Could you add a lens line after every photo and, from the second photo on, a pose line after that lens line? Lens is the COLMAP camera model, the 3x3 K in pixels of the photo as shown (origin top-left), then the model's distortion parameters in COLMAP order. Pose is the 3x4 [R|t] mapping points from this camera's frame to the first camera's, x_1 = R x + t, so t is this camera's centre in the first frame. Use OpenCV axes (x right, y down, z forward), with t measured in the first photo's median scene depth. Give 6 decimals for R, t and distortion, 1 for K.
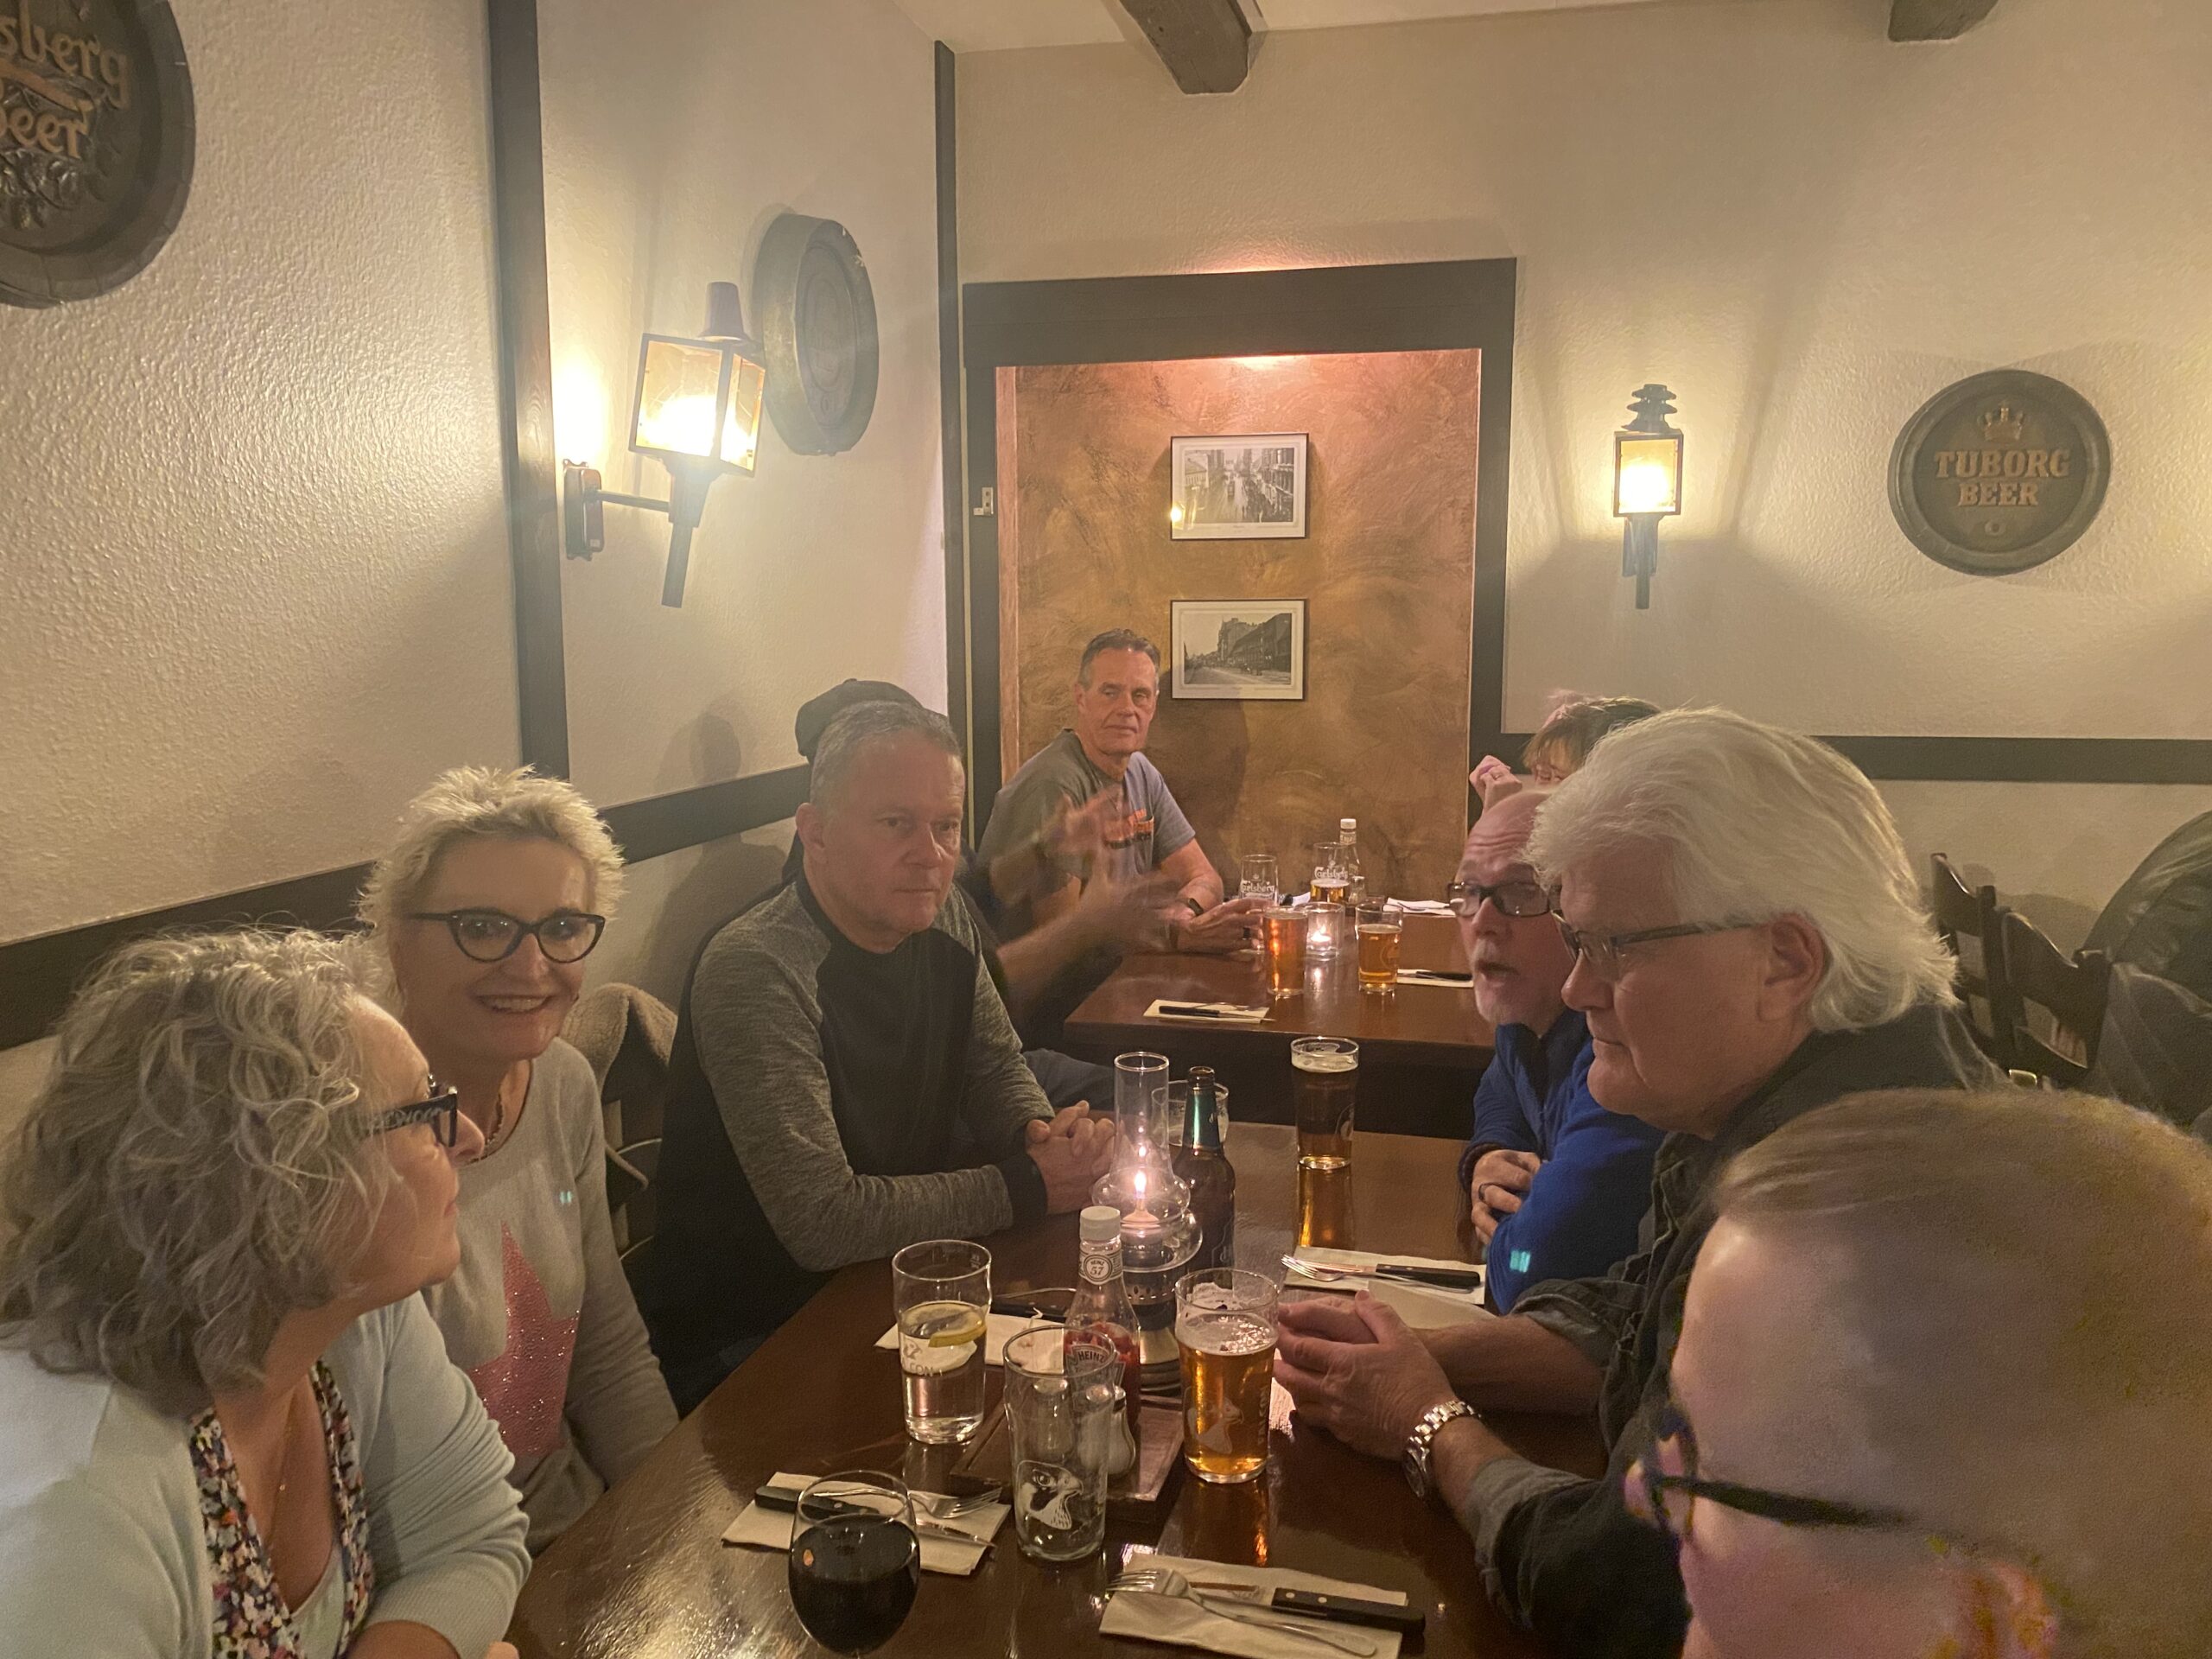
lens RADIAL K [[1656.8, 0, 1079.7], [0, 1656.8, 868.6], [0, 0, 1]] dist [0.003310, -0.011272]
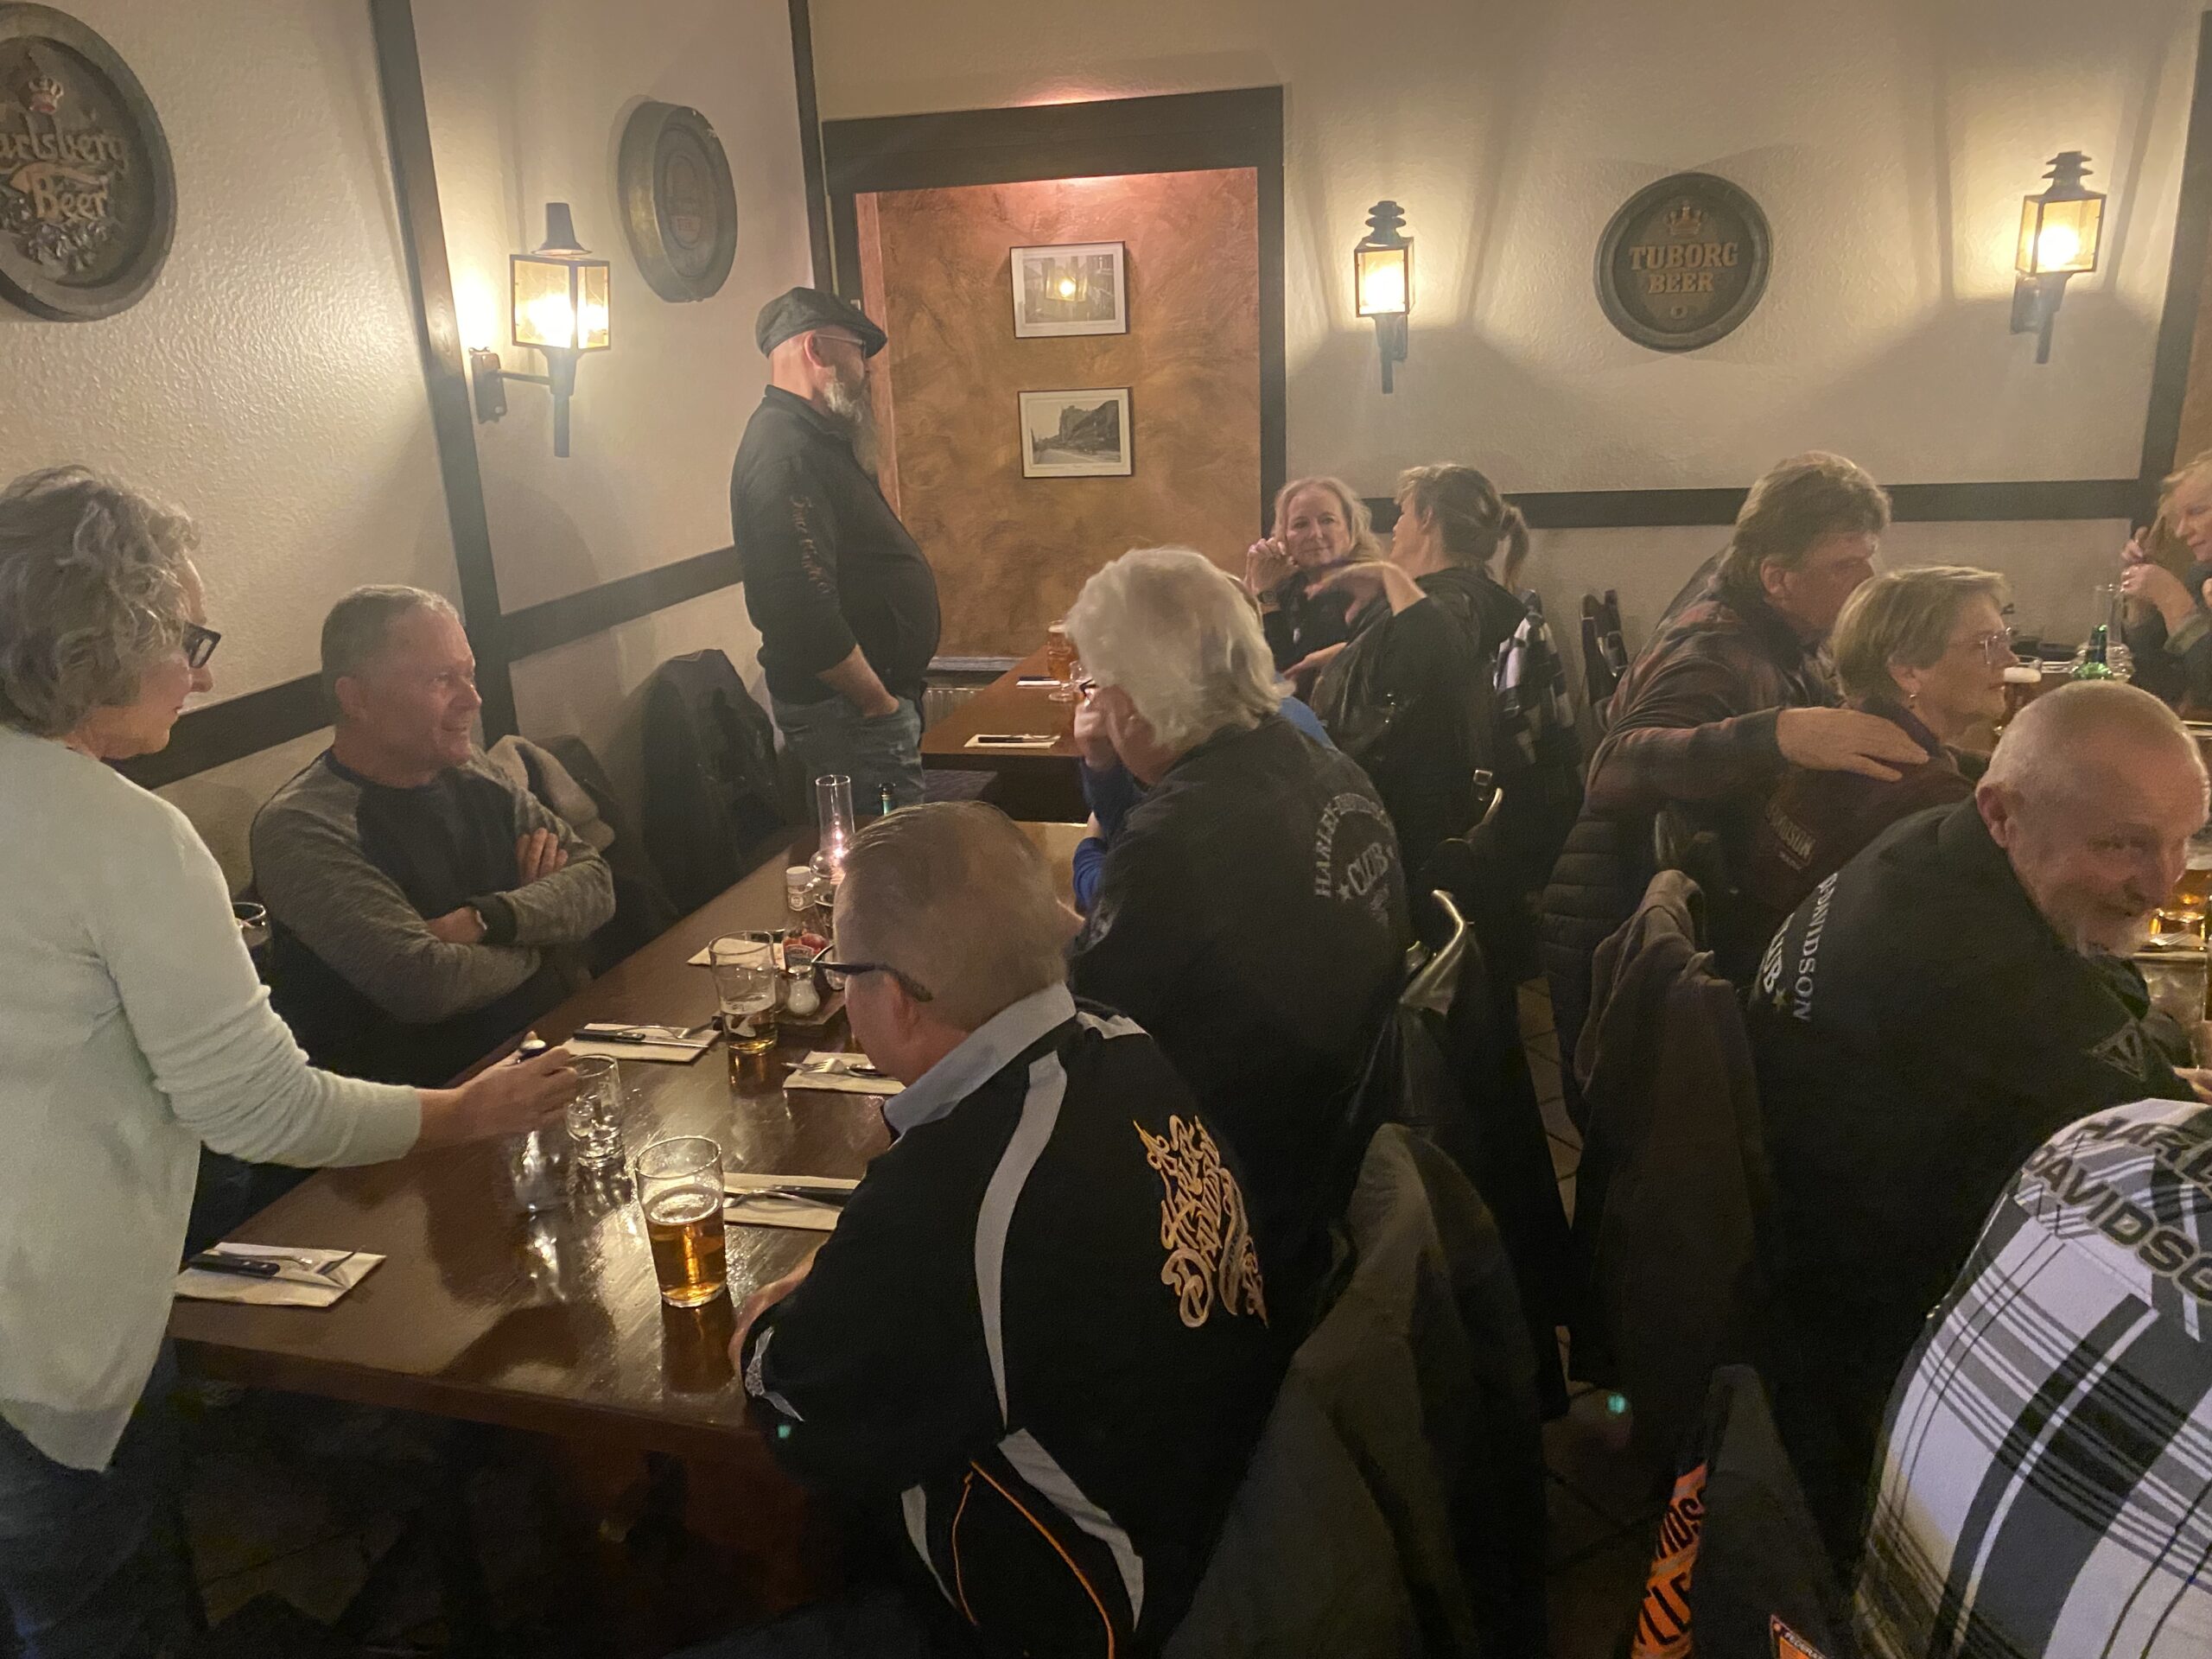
lens RADIAL K [[1675.5, 0, 1082.8], [0, 1675.5, 871.1], [0, 0, 1]] dist [0.012676, -0.002478]
pose [[0.999091, -0.034514, -0.025029, 0.134502], [0.038197, 0.985404, 0.165893, -0.024684], [0.018938, -0.166698, 0.985826, -0.263227]]
